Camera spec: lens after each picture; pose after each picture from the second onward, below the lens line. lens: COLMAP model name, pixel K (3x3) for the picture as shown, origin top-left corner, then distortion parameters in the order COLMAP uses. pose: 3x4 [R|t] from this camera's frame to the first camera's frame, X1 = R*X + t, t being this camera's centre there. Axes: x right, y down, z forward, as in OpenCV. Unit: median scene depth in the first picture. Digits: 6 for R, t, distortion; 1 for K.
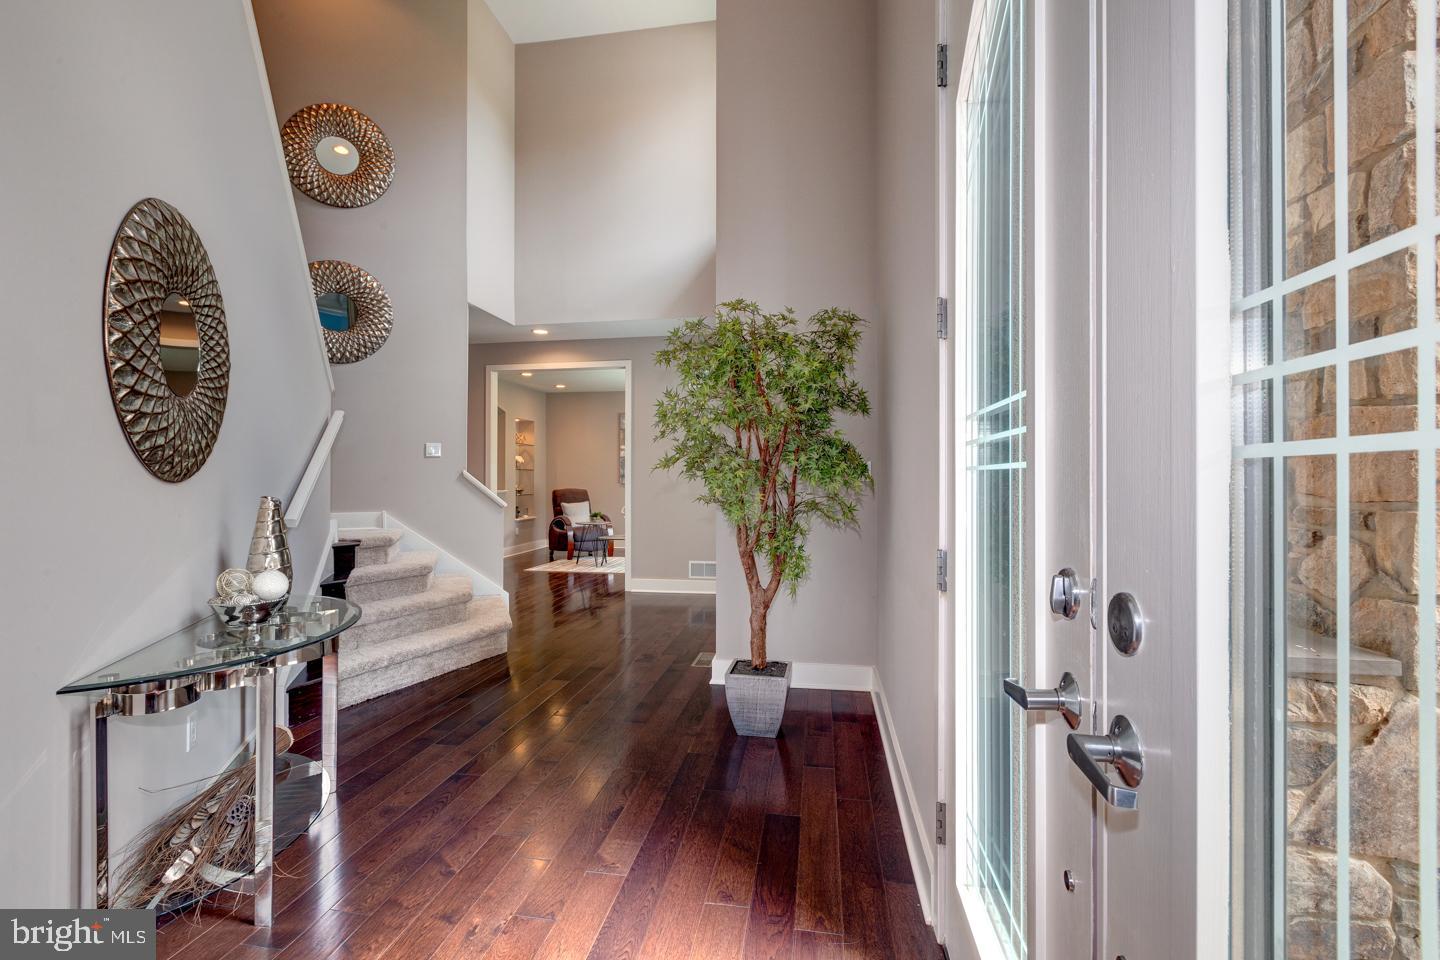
lens RADIAL K [[652.5, 0, 717.4], [0, 652.5, 475.3], [0, 0, 1]] dist [0.001085, 0.000062]
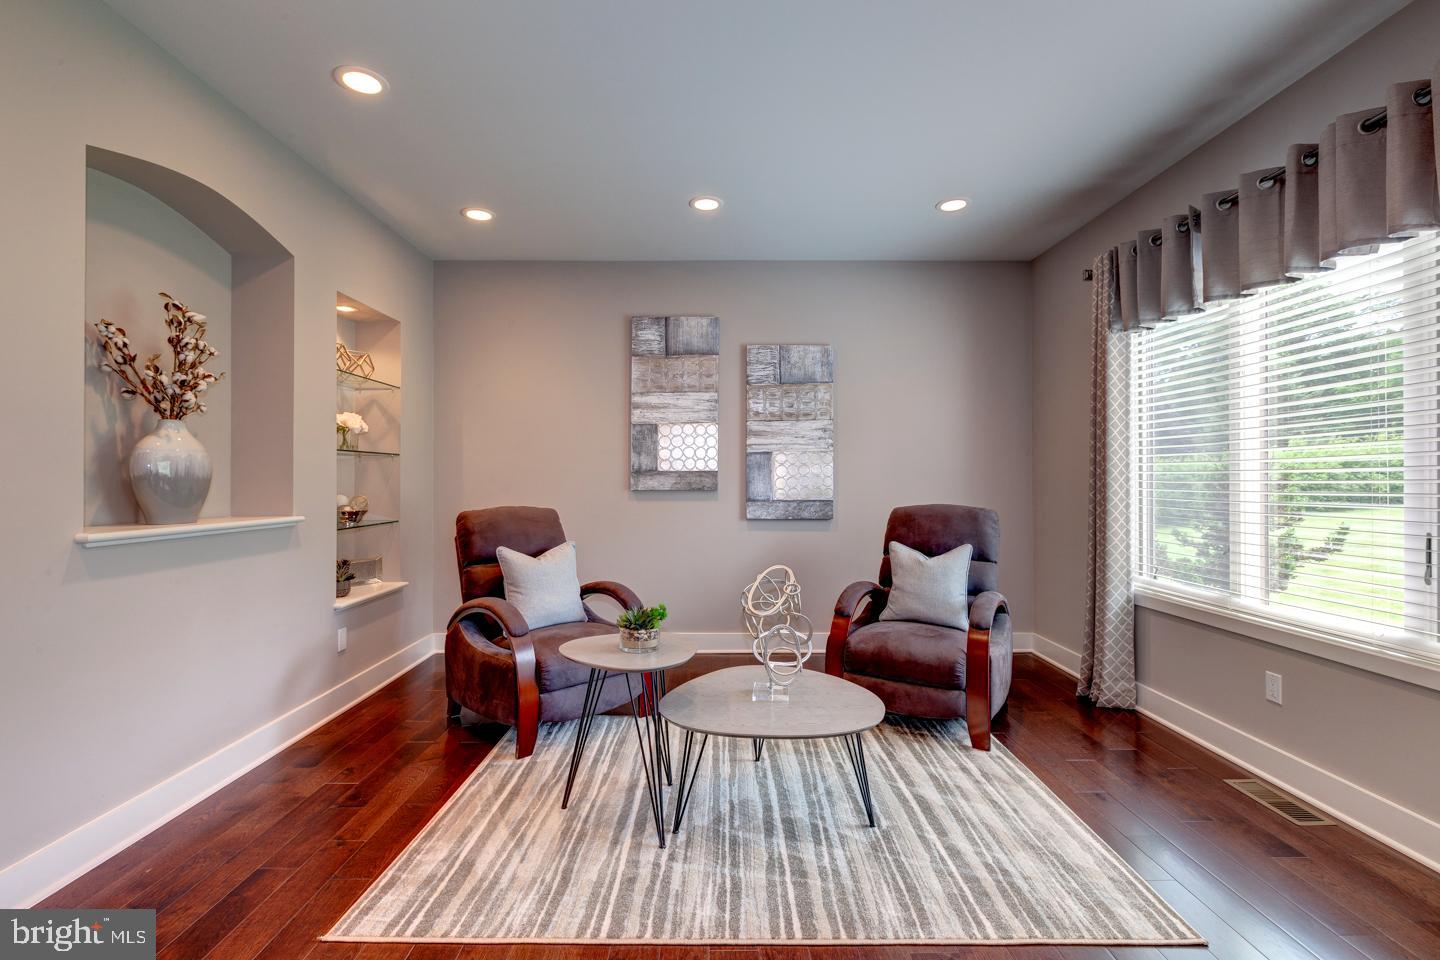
lens RADIAL K [[652.5, 0, 723.8], [0, 652.5, 483.6], [0, 0, 1]] dist [0.001085, 0.000062]
pose [[0.983034, 0.003263, 0.183393, -0.179350], [-0.002742, 0.999991, -0.003095, 0.008285], [-0.183402, 0.002539, 0.983035, 0.644683]]
